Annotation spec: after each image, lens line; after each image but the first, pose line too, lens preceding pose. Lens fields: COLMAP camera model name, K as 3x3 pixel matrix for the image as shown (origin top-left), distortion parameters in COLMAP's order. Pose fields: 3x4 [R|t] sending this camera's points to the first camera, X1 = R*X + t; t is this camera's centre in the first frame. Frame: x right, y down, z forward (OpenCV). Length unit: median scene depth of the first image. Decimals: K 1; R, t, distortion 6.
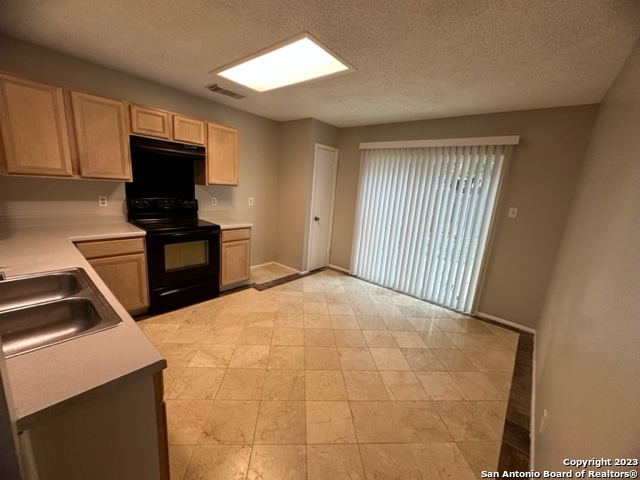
lens RADIAL K [[255.9, 0, 321.0], [0, 255.9, 240.8], [0, 0, 1]] dist [-0.004557, 0.001082]
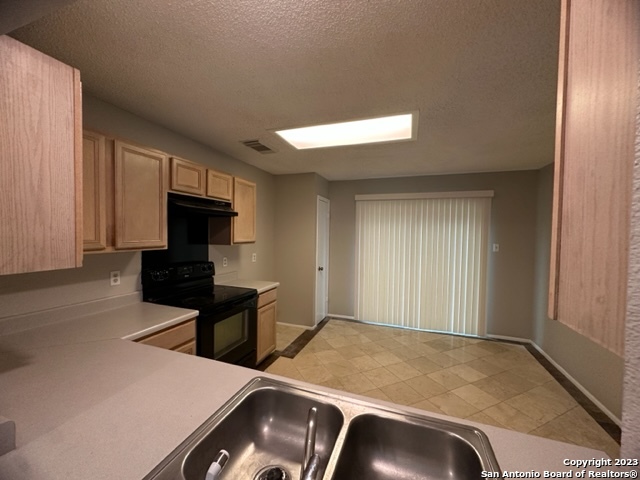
lens RADIAL K [[255.9, 0, 321.1], [0, 255.9, 240.6], [0, 0, 1]] dist [-0.004557, 0.001082]
pose [[0.935914, -0.071379, 0.344921, -0.507160], [0.127580, 0.981455, -0.143071, -0.074492], [-0.328312, 0.177907, 0.927664, 0.100970]]
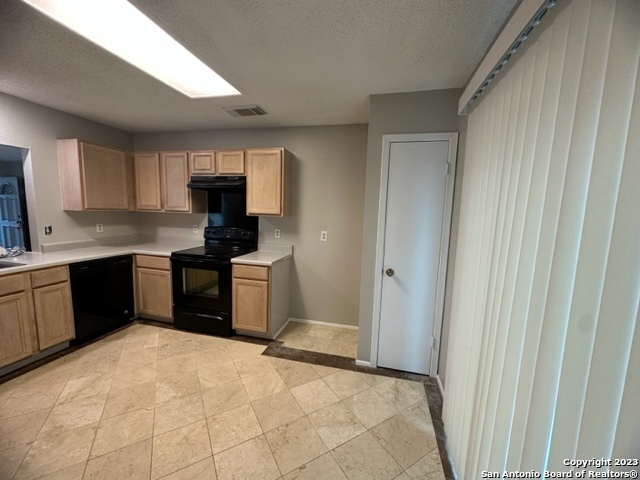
lens RADIAL K [[255.9, 0, 320.6], [0, 255.9, 240.8], [0, 0, 1]] dist [-0.004557, 0.001082]
pose [[0.446663, 0.043856, -0.893627, 0.574491], [-0.190388, 0.980581, -0.047038, -0.144327], [0.874211, 0.191146, 0.446339, 0.916484]]
